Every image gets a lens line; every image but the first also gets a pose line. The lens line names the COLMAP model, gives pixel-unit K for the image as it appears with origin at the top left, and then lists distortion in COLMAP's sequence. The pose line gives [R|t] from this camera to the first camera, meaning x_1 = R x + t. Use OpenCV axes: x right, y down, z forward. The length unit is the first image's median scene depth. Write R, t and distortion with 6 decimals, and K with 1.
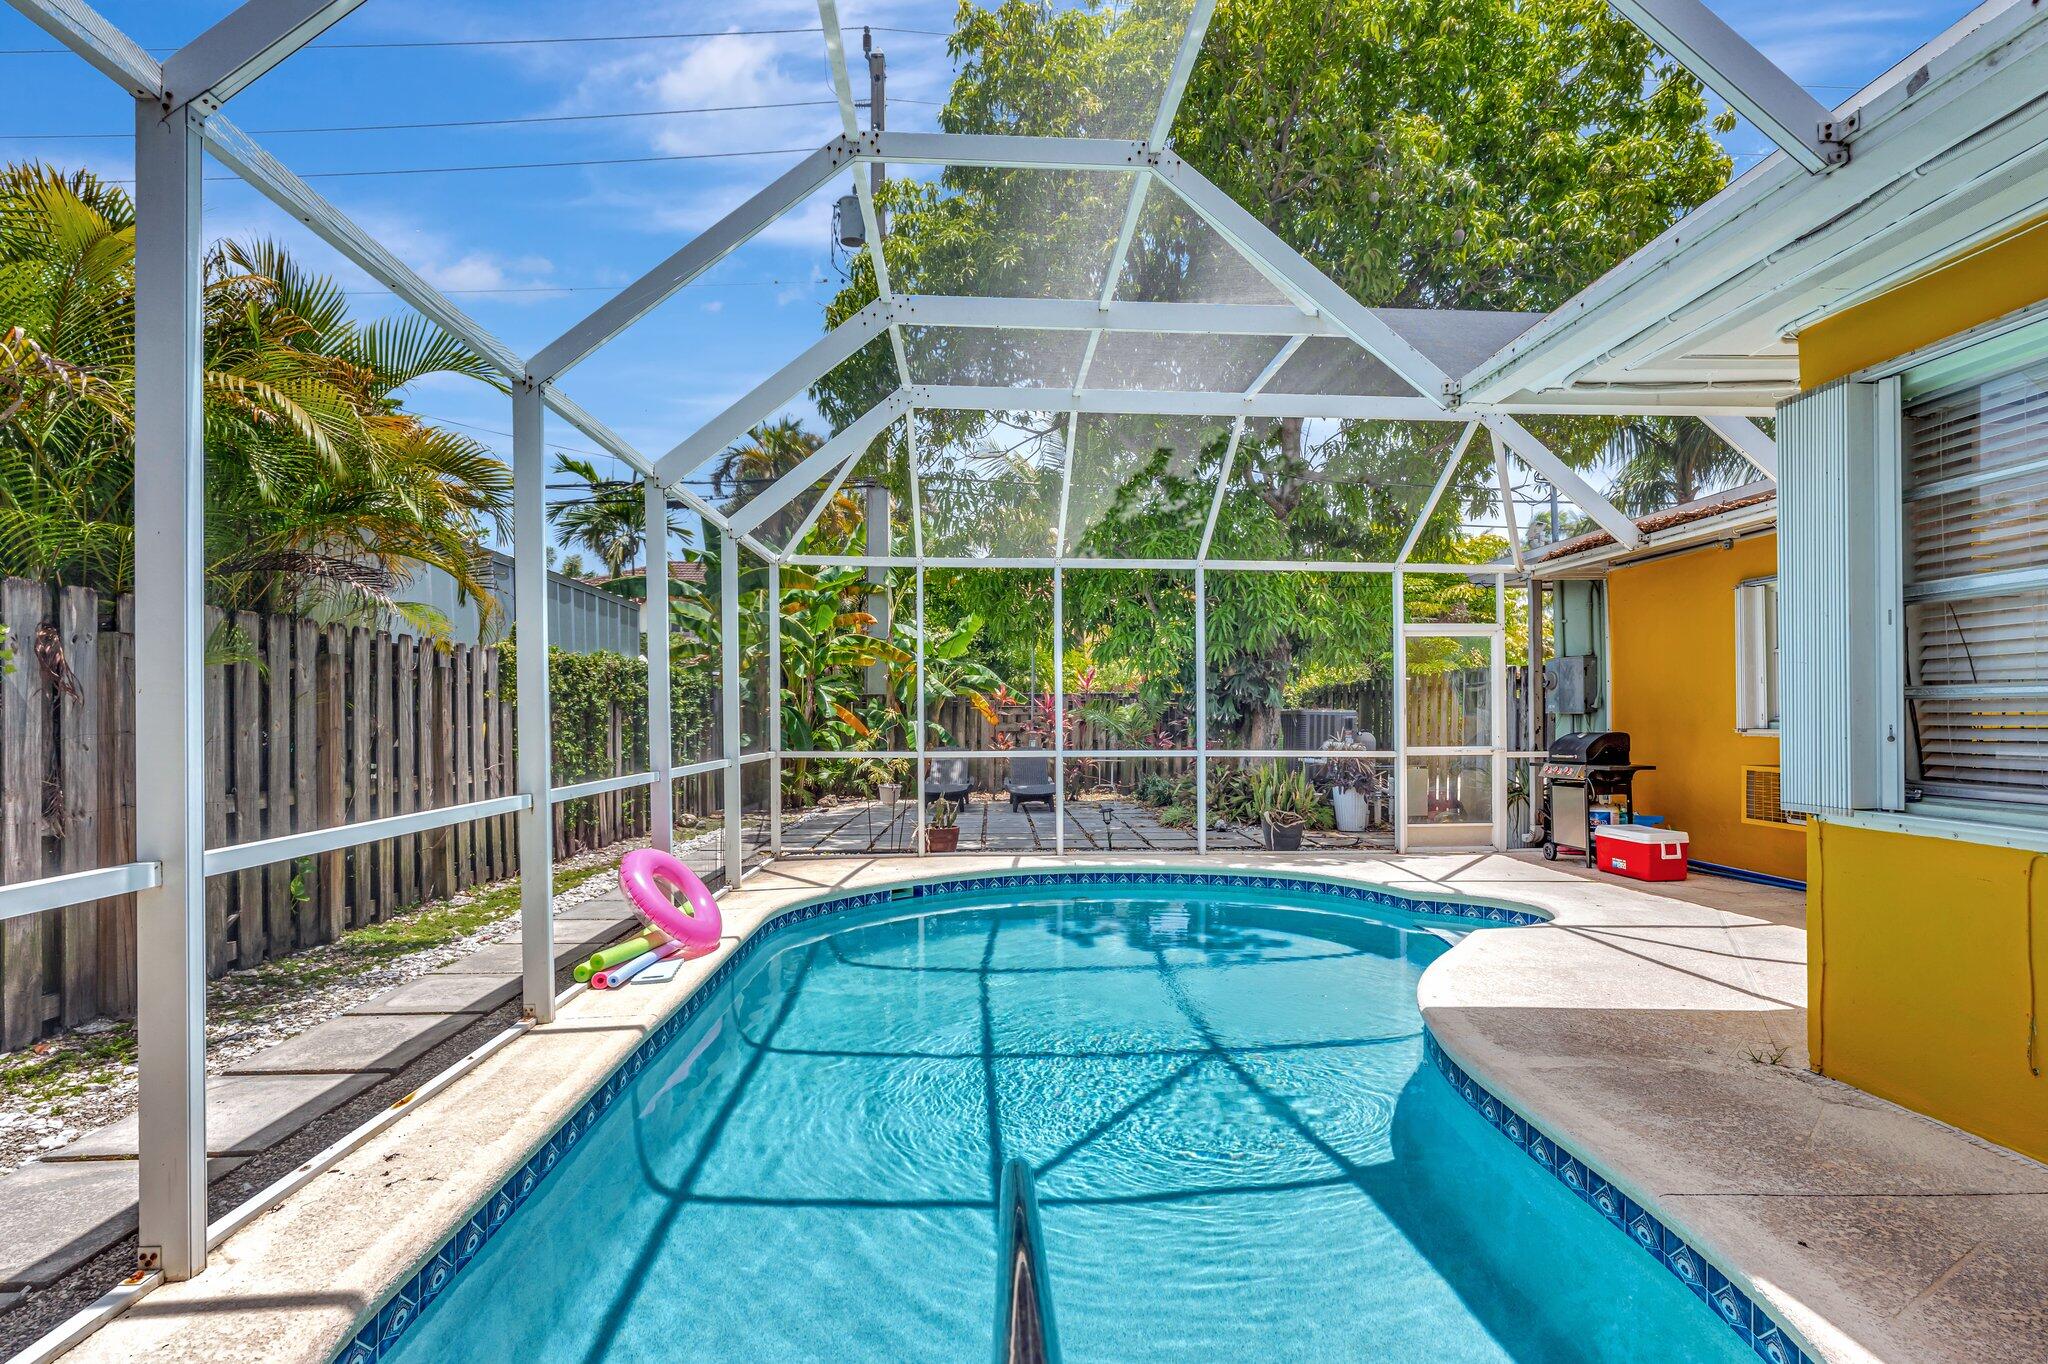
lens RADIAL K [[934.4, 0, 1030.7], [0, 934.4, 717.4], [0, 0, 1]] dist [-0.004765, -0.000909]
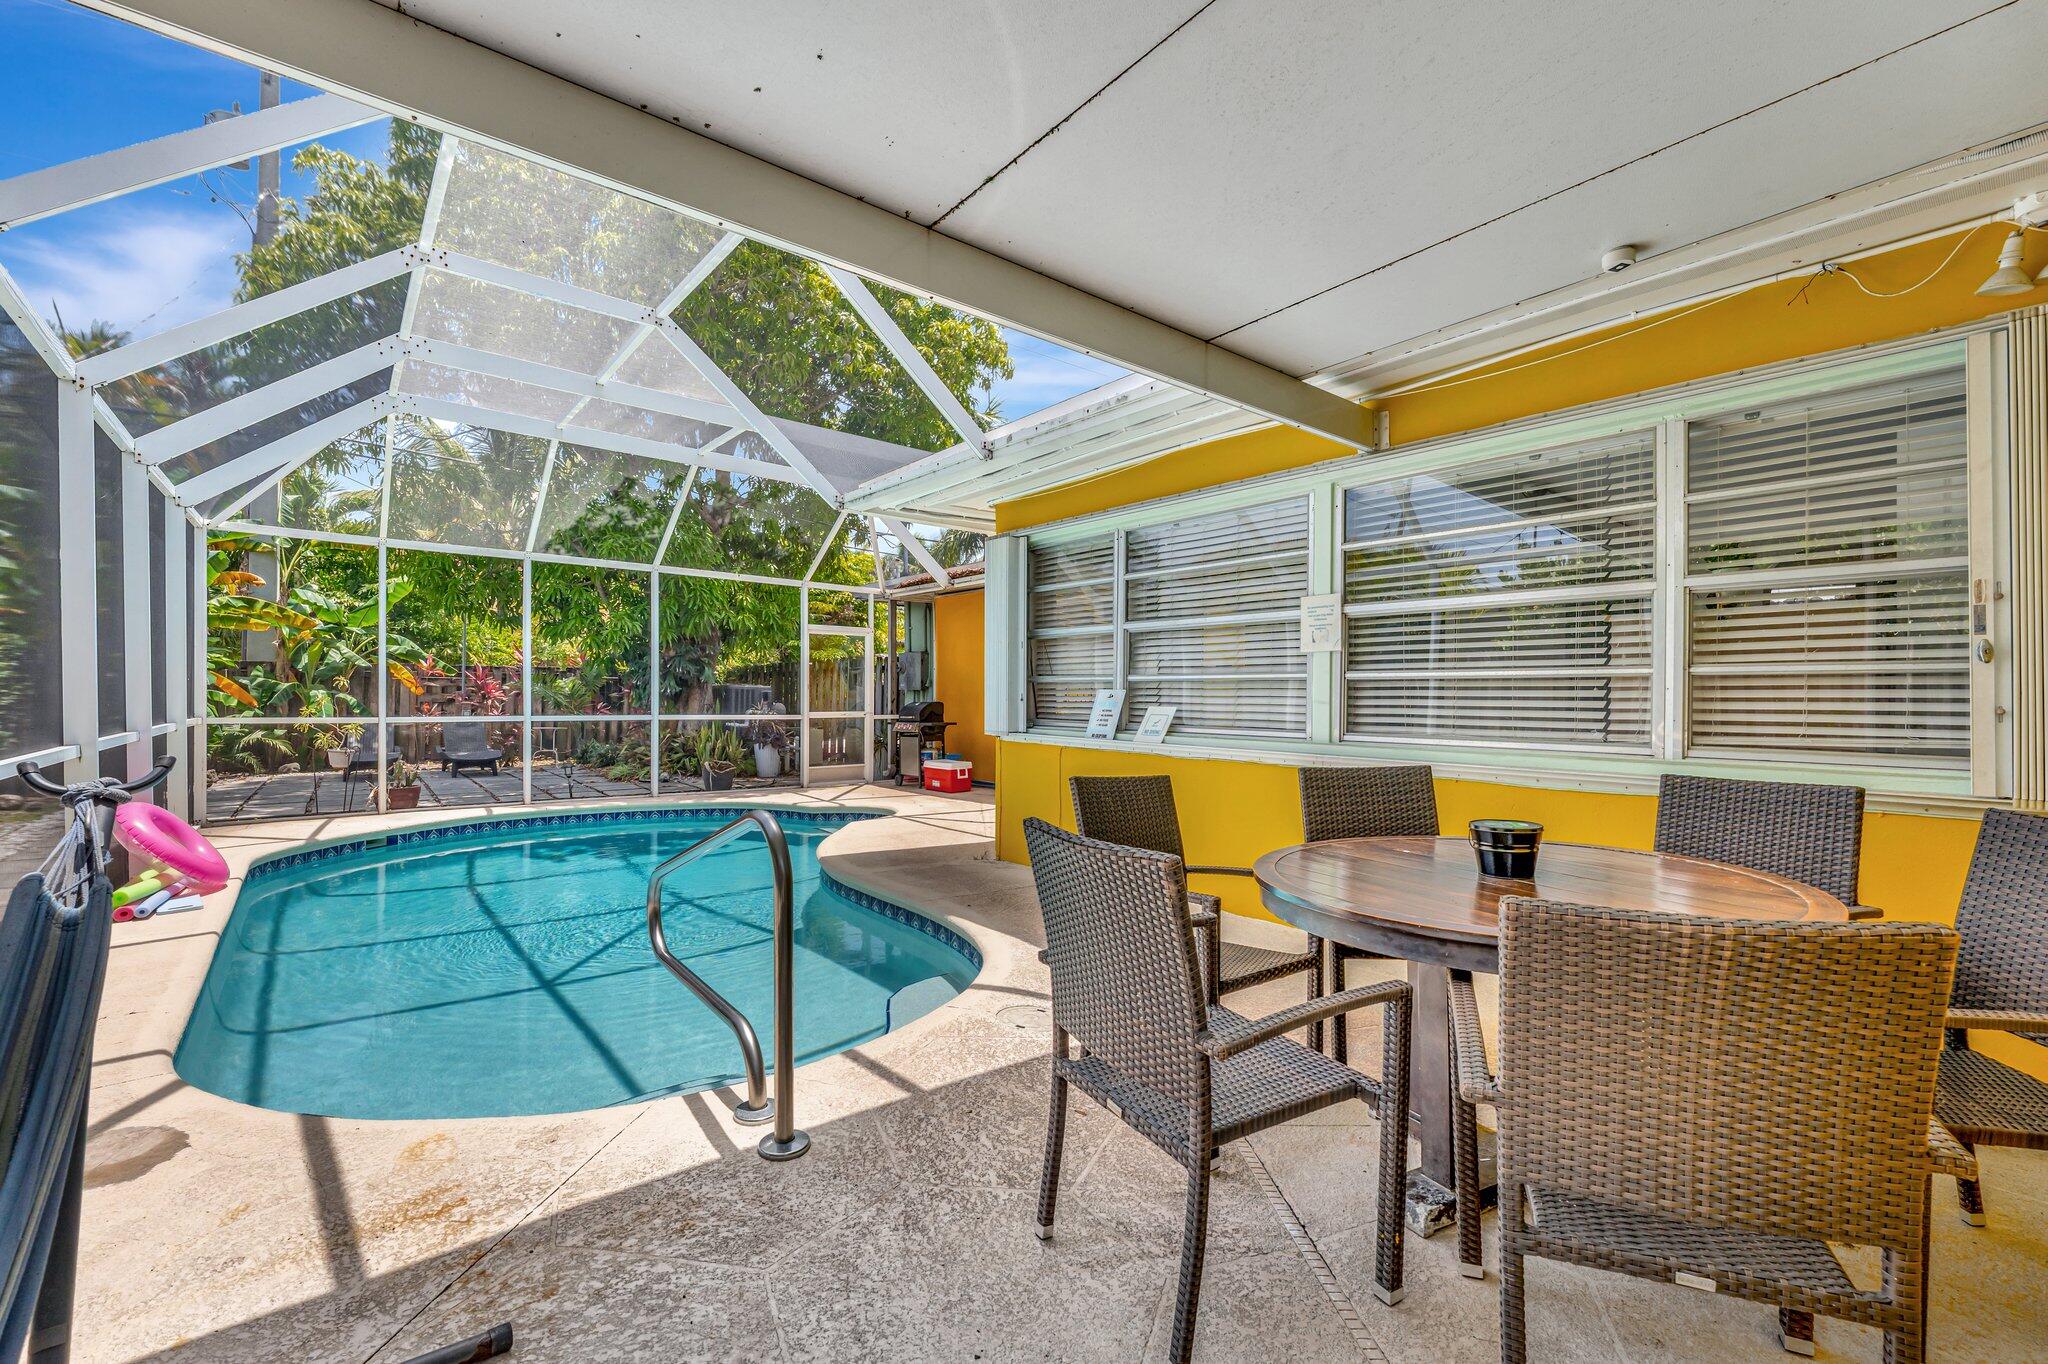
lens RADIAL K [[854.6, 0, 1020.7], [0, 854.6, 694.2], [0, 0, 1]] dist [-0.001072, -0.000086]
pose [[0.808367, 0.009395, 0.588605, -0.096722], [-0.009543, 0.999950, -0.002855, 0.005406], [-0.588602, -0.003309, 0.808416, -0.226232]]
